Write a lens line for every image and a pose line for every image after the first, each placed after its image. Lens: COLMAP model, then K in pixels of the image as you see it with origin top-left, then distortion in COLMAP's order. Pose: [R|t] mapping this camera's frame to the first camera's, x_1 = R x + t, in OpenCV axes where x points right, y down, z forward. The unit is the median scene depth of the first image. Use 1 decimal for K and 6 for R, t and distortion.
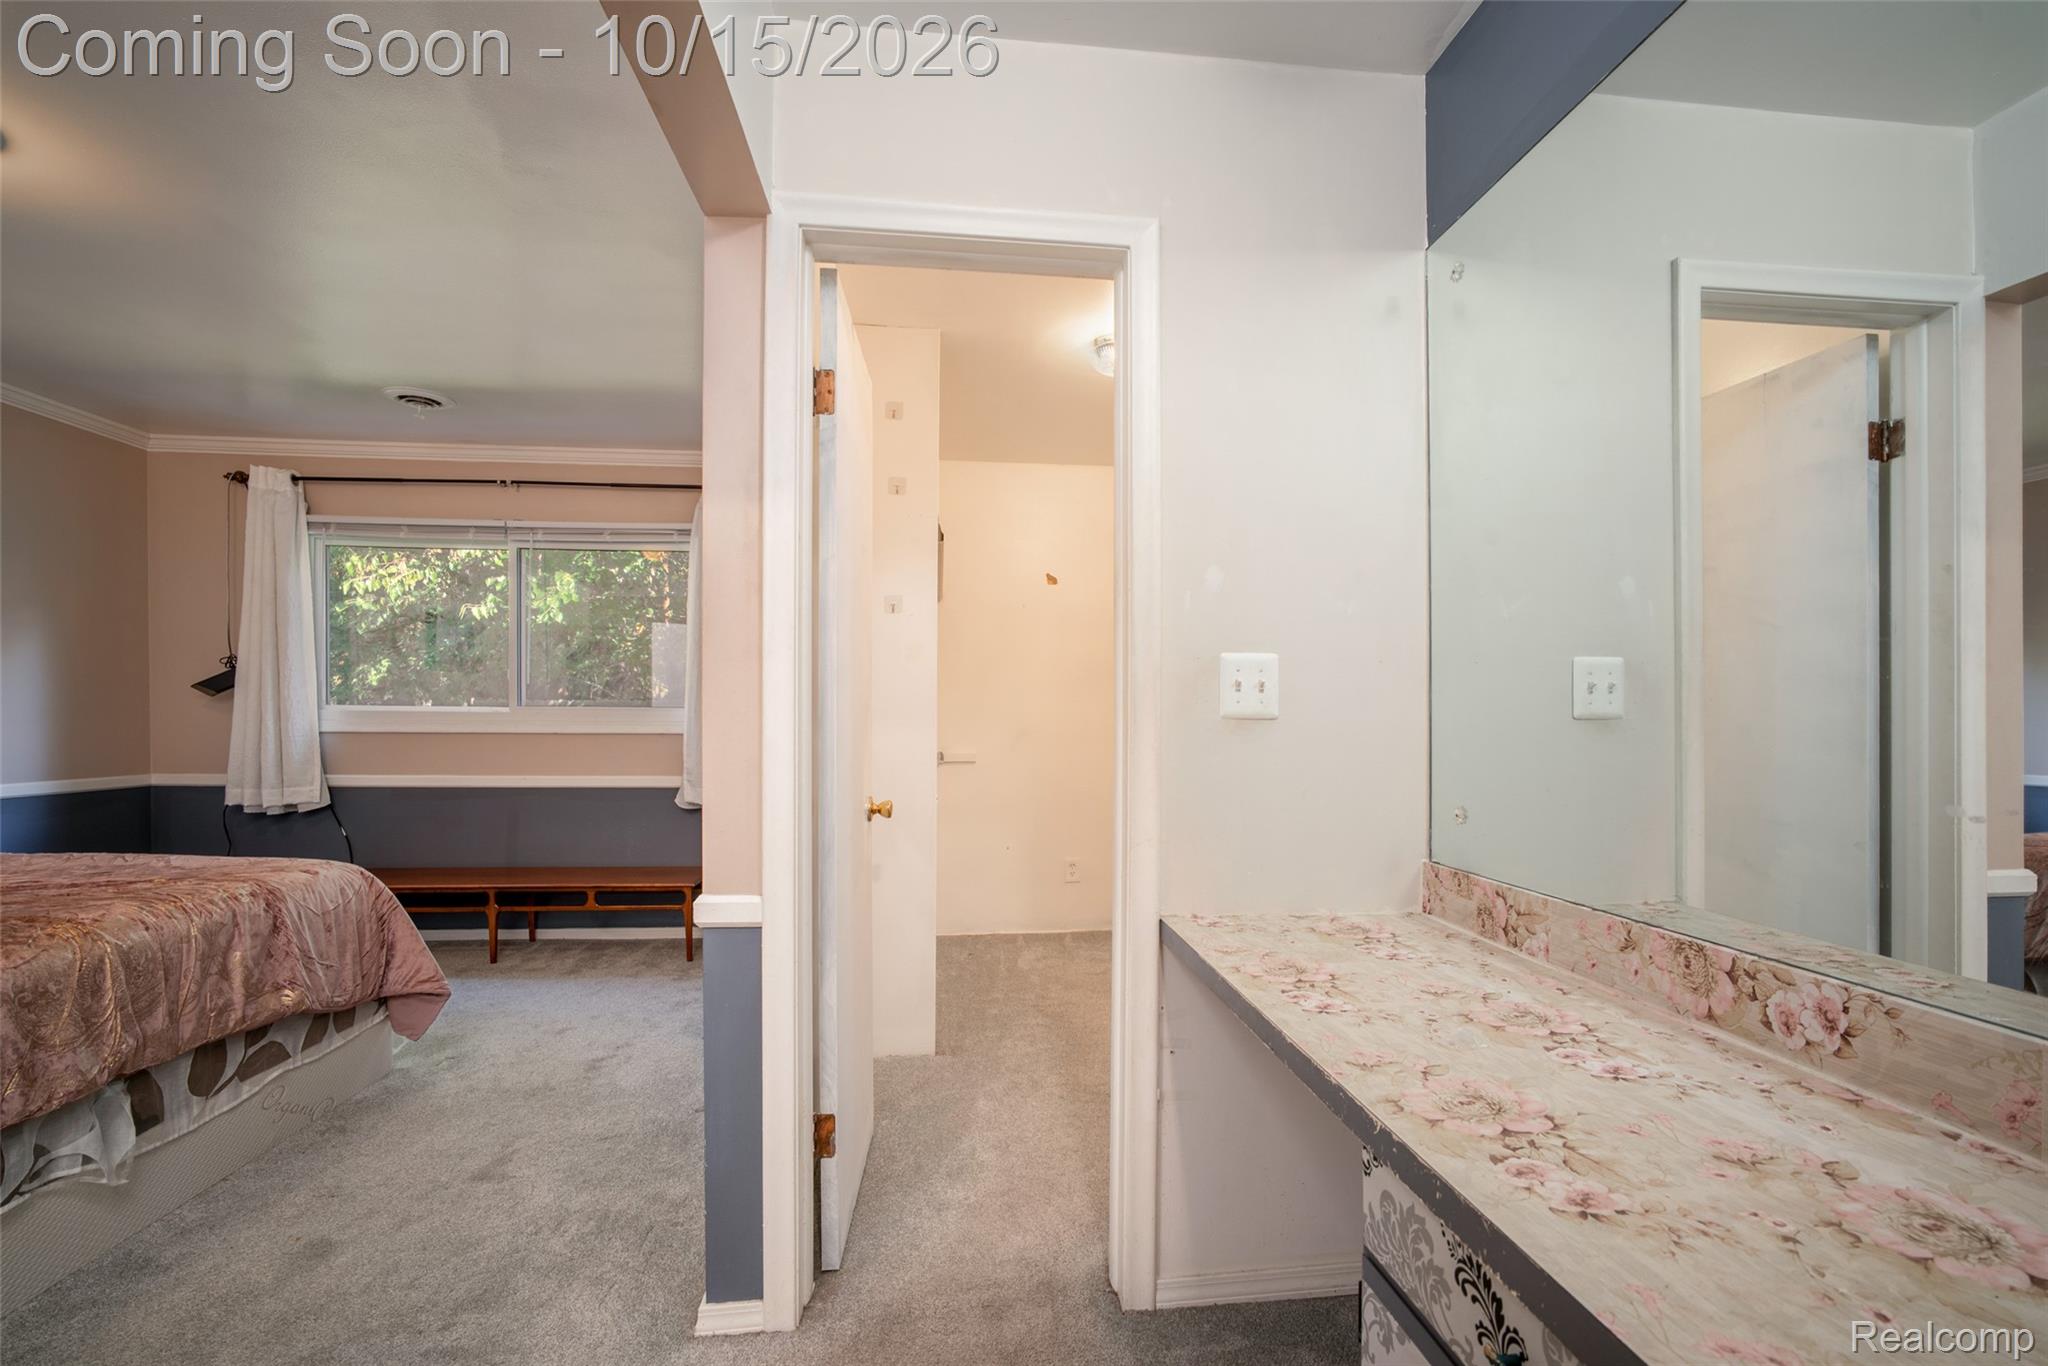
lens RADIAL K [[861.2, 0, 1021.2], [0, 861.2, 714.3], [0, 0, 1]] dist [-0.015652, 0.000097]
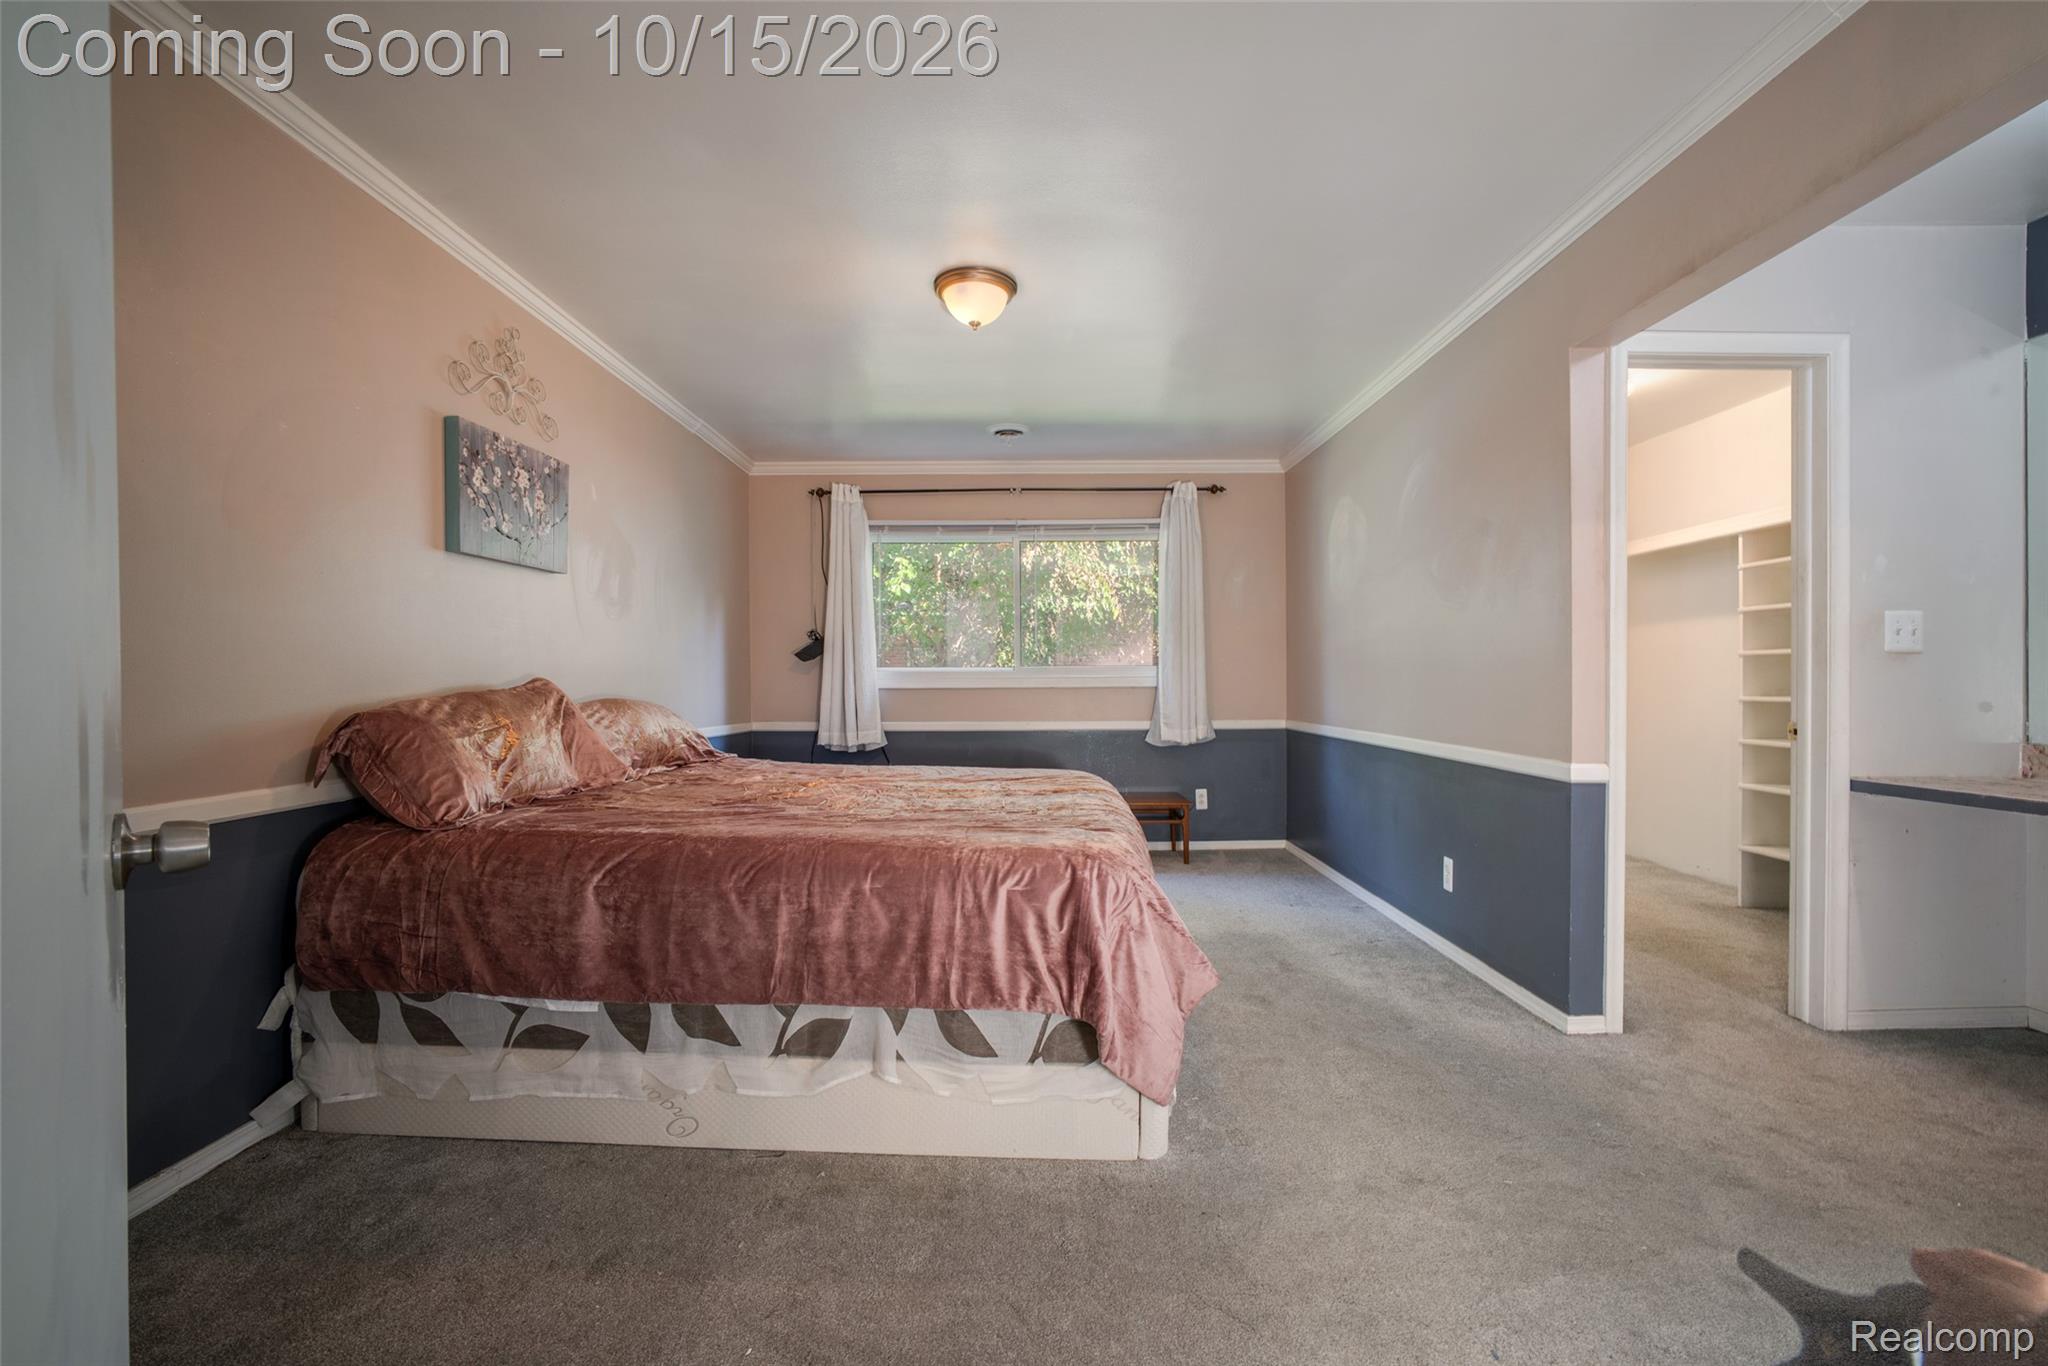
lens RADIAL K [[861.2, 0, 1030.6], [0, 861.2, 691.5], [0, 0, 1]] dist [-0.015652, 0.000097]
pose [[0.995555, -0.009553, -0.093697, -0.489031], [0.010139, 0.999932, 0.005773, 0.020674], [0.093635, -0.006698, 0.995584, -0.282719]]
